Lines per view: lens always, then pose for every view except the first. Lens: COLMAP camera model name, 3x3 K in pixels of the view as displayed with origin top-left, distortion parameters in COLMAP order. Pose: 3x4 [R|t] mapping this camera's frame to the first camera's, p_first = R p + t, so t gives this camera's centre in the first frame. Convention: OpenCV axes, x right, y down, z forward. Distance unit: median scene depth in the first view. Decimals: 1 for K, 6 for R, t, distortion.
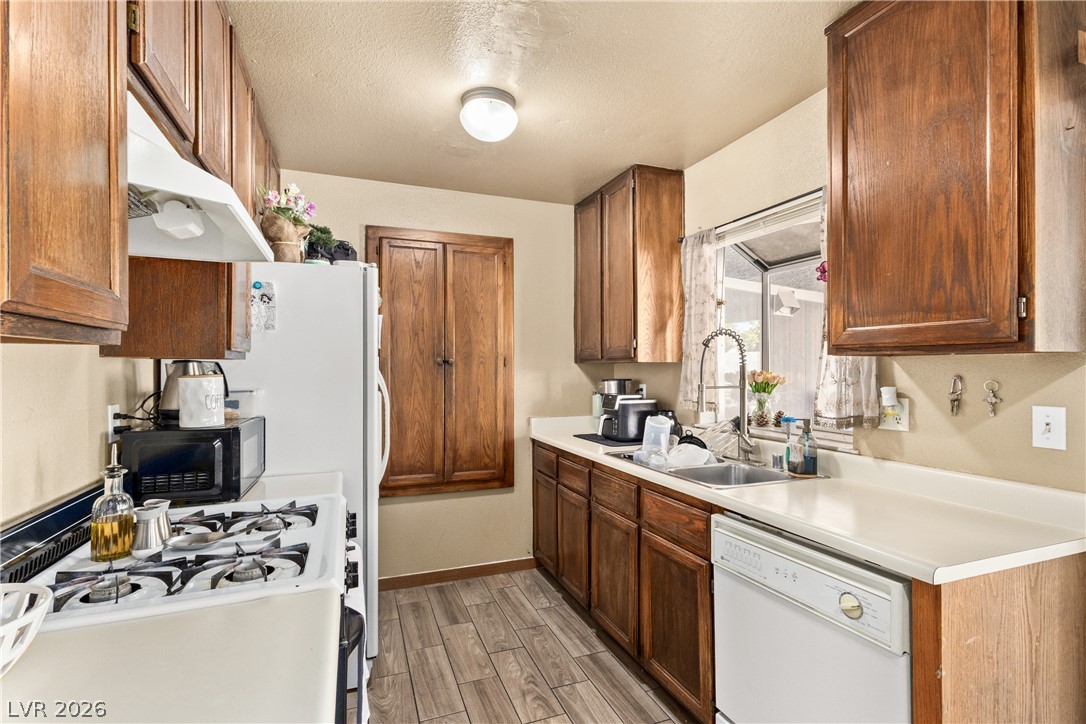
lens RADIAL K [[504.8, 0, 543.2], [0, 504.8, 364.8], [0, 0, 1]] dist [0.000988, 0.001331]
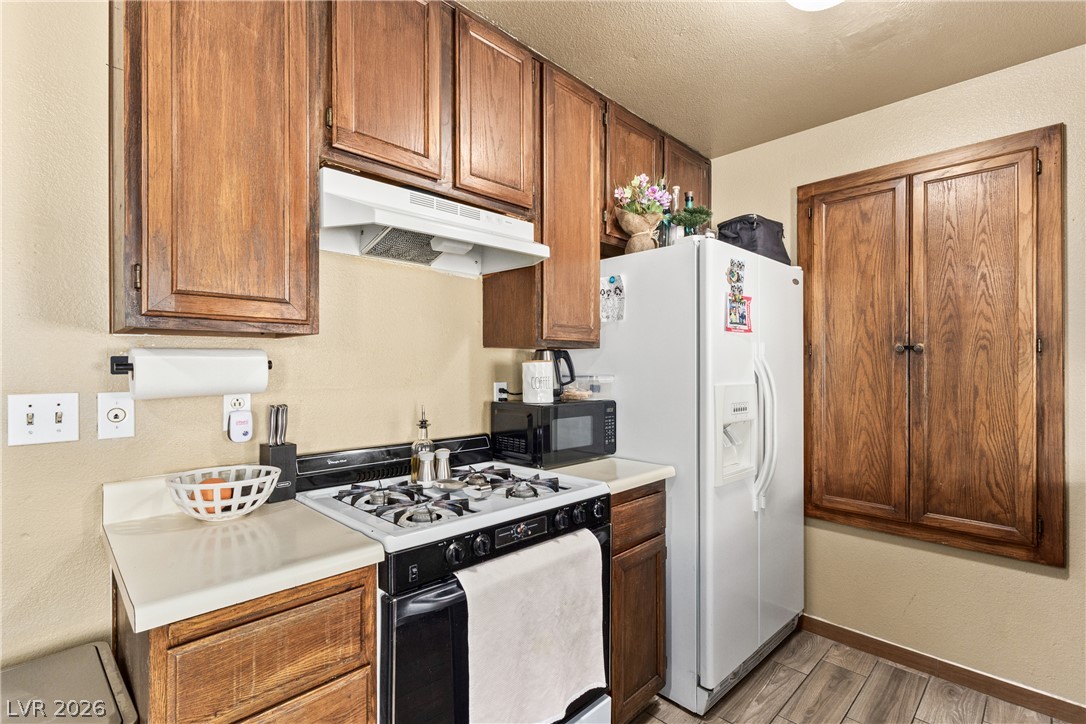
lens RADIAL K [[504.8, 0, 539.8], [0, 504.8, 363.8], [0, 0, 1]] dist [0.000988, 0.001331]
pose [[0.405282, -0.003577, -0.914185, 0.236861], [0.003329, 0.999991, -0.002437, 0.016403], [0.914186, -0.002056, 0.405291, 0.267989]]
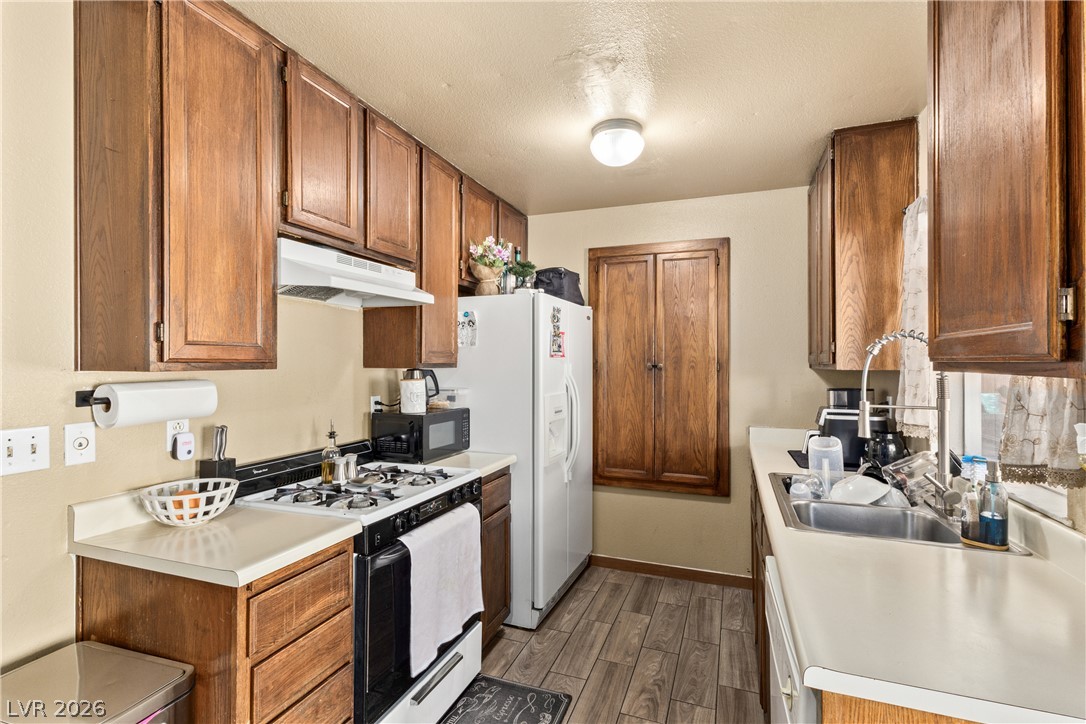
lens RADIAL K [[504.8, 0, 544.3], [0, 504.8, 359.0], [0, 0, 1]] dist [0.000988, 0.001331]
pose [[0.747433, -0.002533, -0.664332, 0.342804], [0.000728, 0.999995, -0.002994, -0.018862], [0.664337, 0.001755, 0.747431, 0.060089]]
